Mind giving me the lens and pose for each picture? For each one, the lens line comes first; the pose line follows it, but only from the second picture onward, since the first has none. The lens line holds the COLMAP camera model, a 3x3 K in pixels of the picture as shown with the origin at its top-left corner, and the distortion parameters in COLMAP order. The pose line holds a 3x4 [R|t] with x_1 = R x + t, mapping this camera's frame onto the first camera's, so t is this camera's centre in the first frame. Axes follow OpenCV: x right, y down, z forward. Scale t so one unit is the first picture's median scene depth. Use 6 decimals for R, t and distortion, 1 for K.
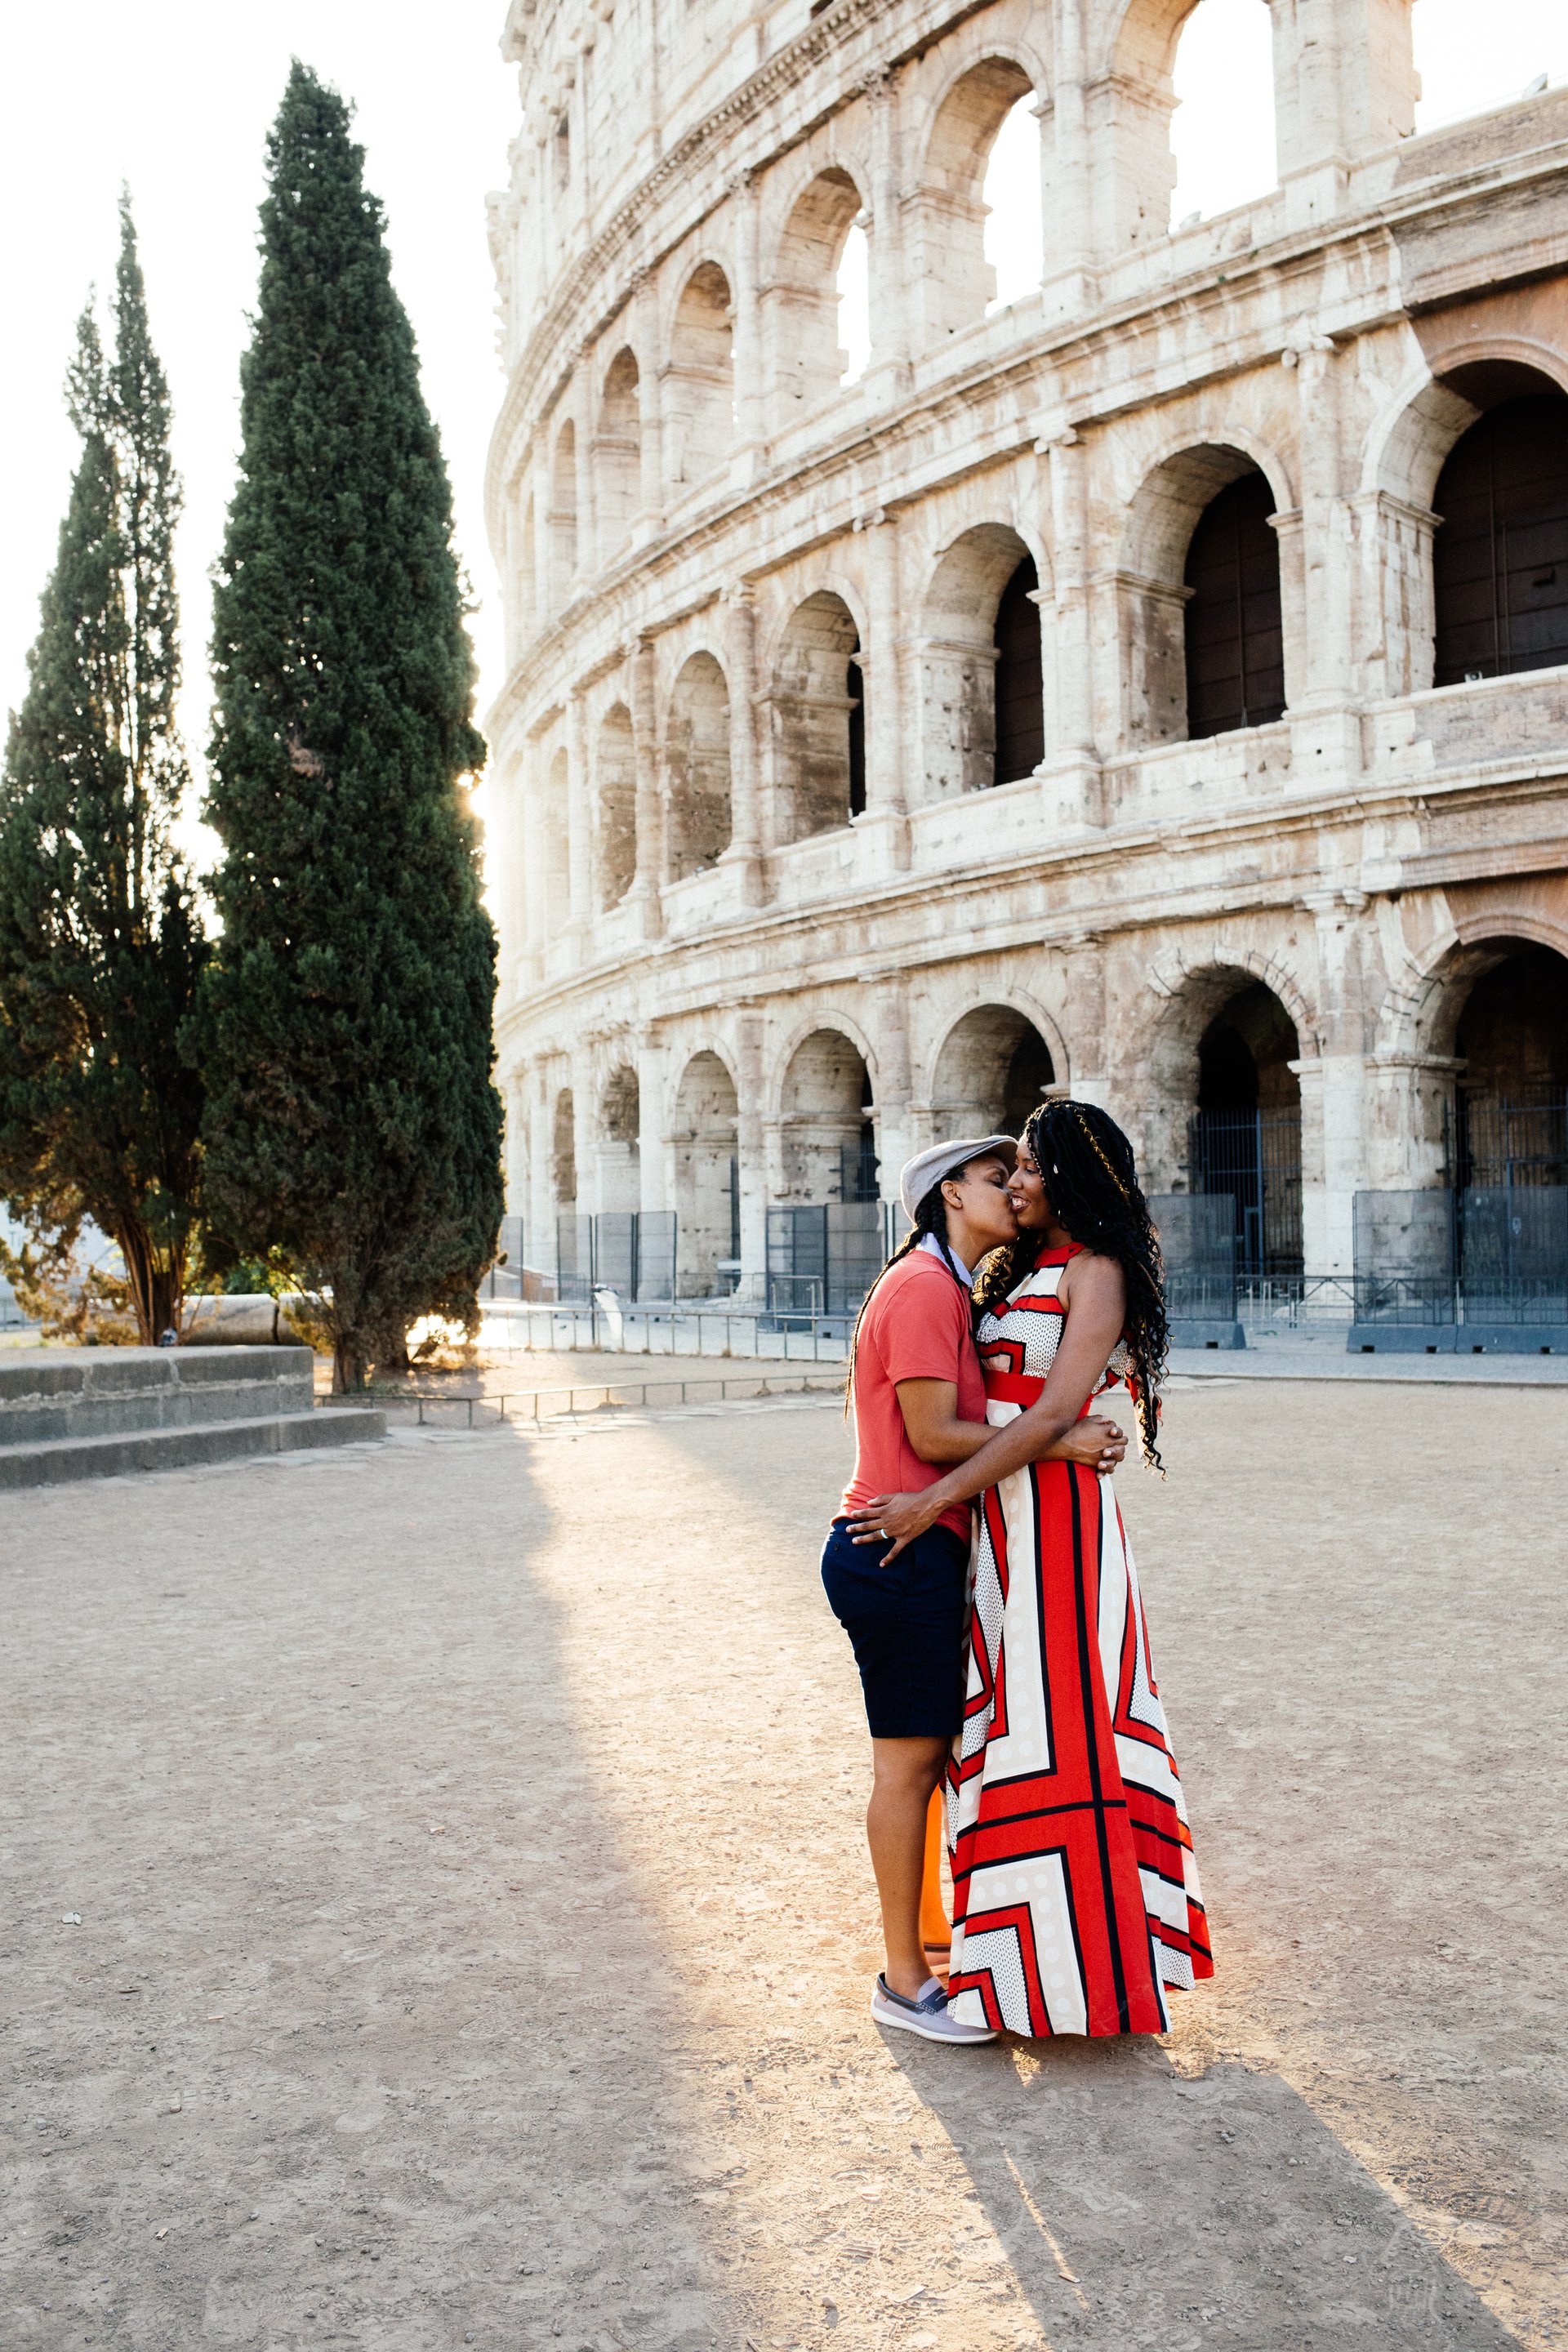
lens RADIAL K [[2263.4, 0, 778.8], [0, 2263.4, 1170.6], [0, 0, 1]] dist [-0.075025, 0.078516]
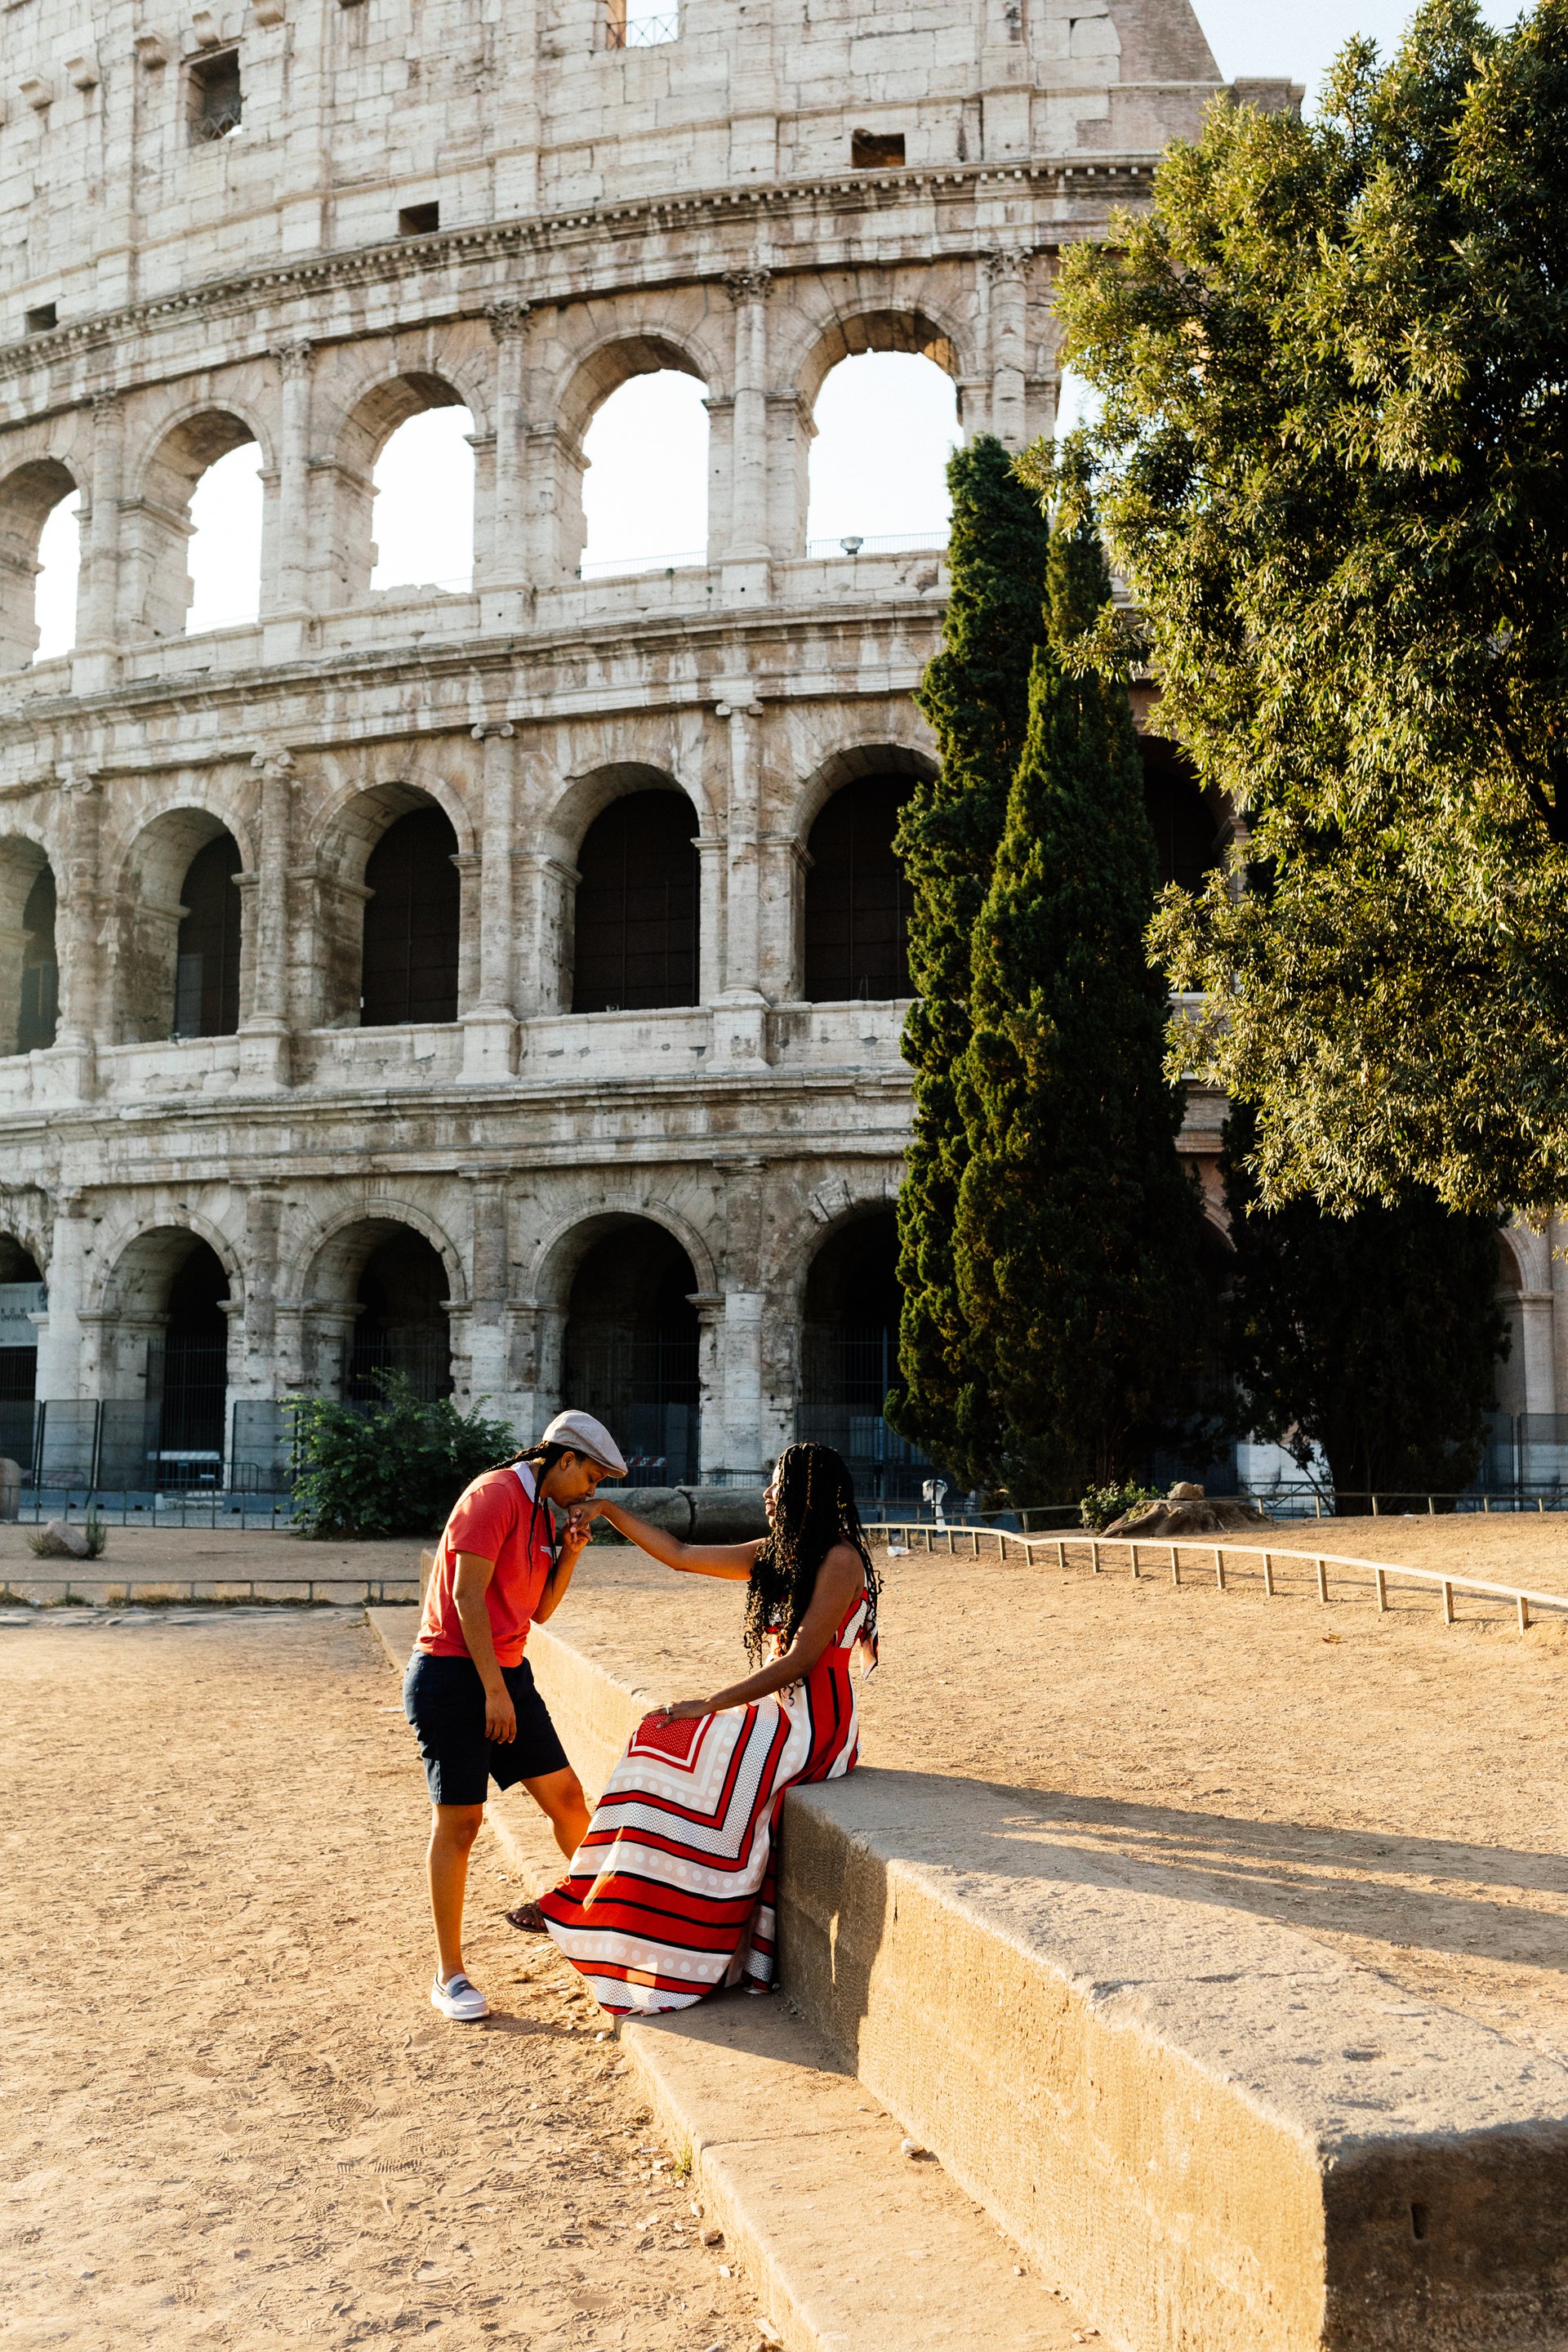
lens RADIAL K [[2247.9, 0, 788.5], [0, 2247.9, 1176.4], [0, 0, 1]] dist [0.016935, -0.027047]
pose [[0.797023, 0.092965, 0.596751, -0.499652], [-0.042222, 0.994241, -0.098495, 0.010205], [-0.602471, 0.053307, 0.796358, 0.123459]]
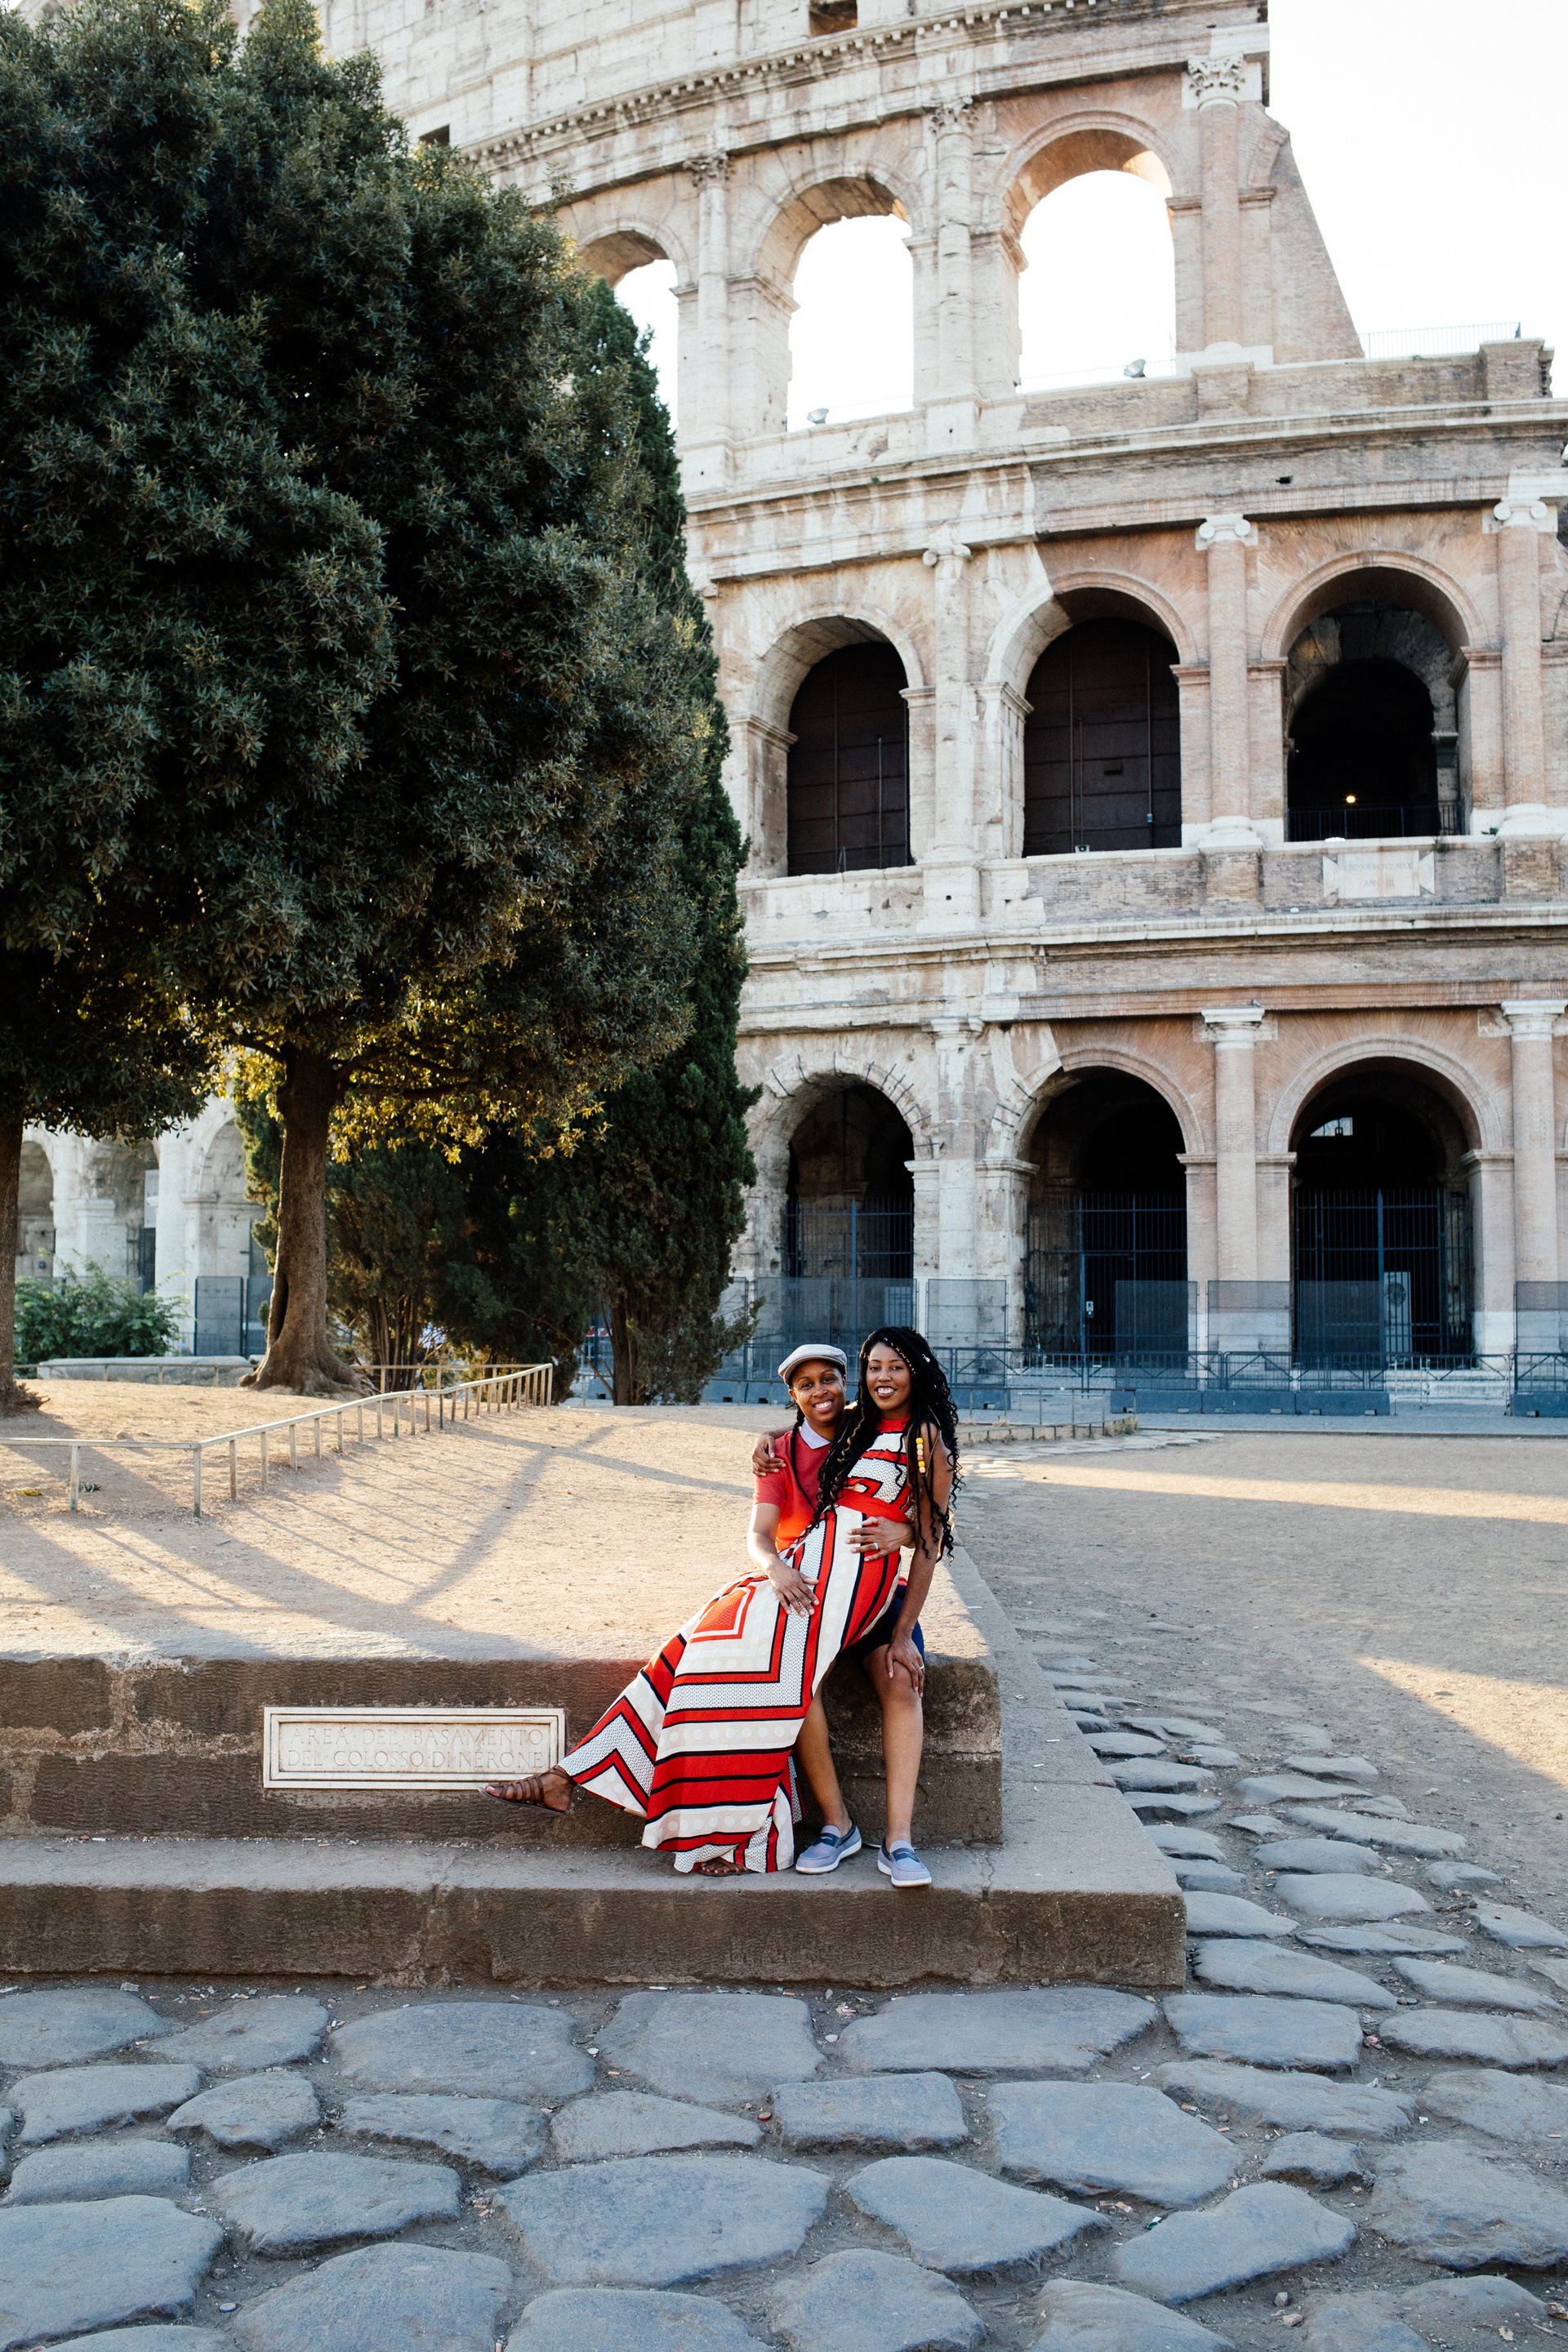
lens RADIAL K [[2276.2, 0, 779.5], [0, 2276.2, 1173.1], [0, 0, 1]] dist [-0.072439, 0.071112]
pose [[0.921705, 0.042260, 0.385581, -0.262759], [-0.032493, 0.998965, -0.031814, -0.002717], [-0.386527, 0.016794, 0.922125, -0.047058]]
